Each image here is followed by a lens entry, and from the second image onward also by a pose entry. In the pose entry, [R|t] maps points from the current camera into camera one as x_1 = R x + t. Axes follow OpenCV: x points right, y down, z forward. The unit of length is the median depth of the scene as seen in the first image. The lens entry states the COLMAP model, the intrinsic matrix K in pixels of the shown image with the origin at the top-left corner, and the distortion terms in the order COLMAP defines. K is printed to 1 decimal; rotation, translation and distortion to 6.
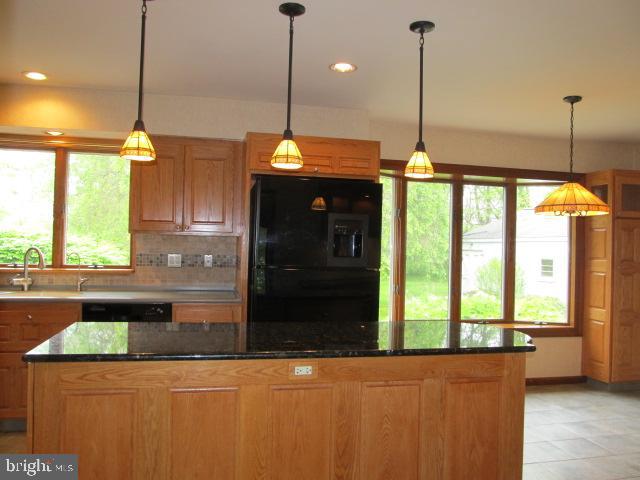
lens RADIAL K [[529.7, 0, 326.7], [0, 529.7, 238.1], [0, 0, 1]] dist [-0.059406, 0.021220]
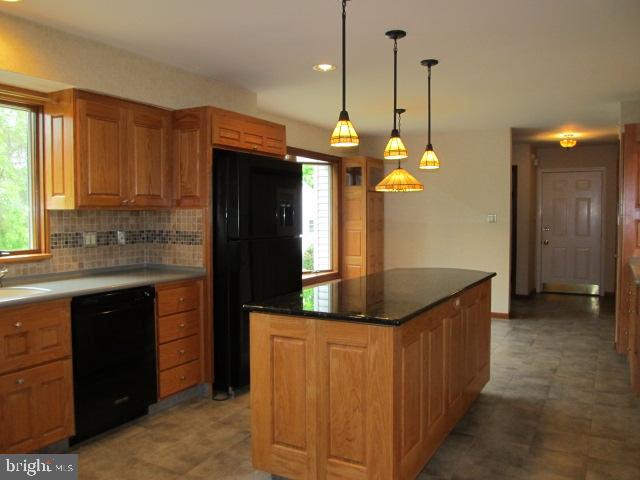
lens RADIAL K [[529.7, 0, 316.9], [0, 529.7, 238.3], [0, 0, 1]] dist [-0.059406, 0.021220]
pose [[0.674505, -0.059581, 0.735862, -0.682136], [0.007221, 0.997223, 0.074124, -0.020902], [-0.738235, -0.044683, 0.673062, 0.149462]]
